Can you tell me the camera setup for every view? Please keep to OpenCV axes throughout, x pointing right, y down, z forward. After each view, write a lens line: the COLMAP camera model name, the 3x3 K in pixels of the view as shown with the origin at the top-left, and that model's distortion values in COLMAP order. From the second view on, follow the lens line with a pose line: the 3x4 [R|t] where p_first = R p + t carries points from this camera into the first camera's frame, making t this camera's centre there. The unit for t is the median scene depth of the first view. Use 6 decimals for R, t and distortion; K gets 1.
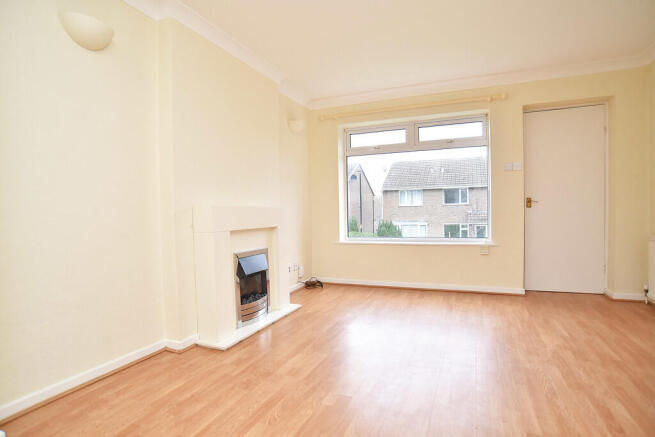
lens RADIAL K [[345.8, 0, 327.5], [0, 345.8, 218.5], [0, 0, 1]] dist [-0.062214, 0.002006]
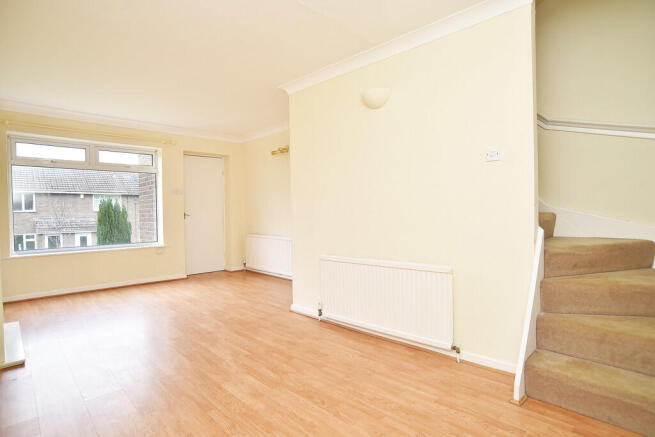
lens RADIAL K [[345.8, 0, 327.5], [0, 345.8, 218.5], [0, 0, 1]] dist [-0.062214, 0.002006]
pose [[0.387301, -0.007754, 0.921921, -0.469962], [0.026320, 0.999650, -0.002650, -0.012184], [-0.921577, 0.025291, 0.387370, -0.137630]]
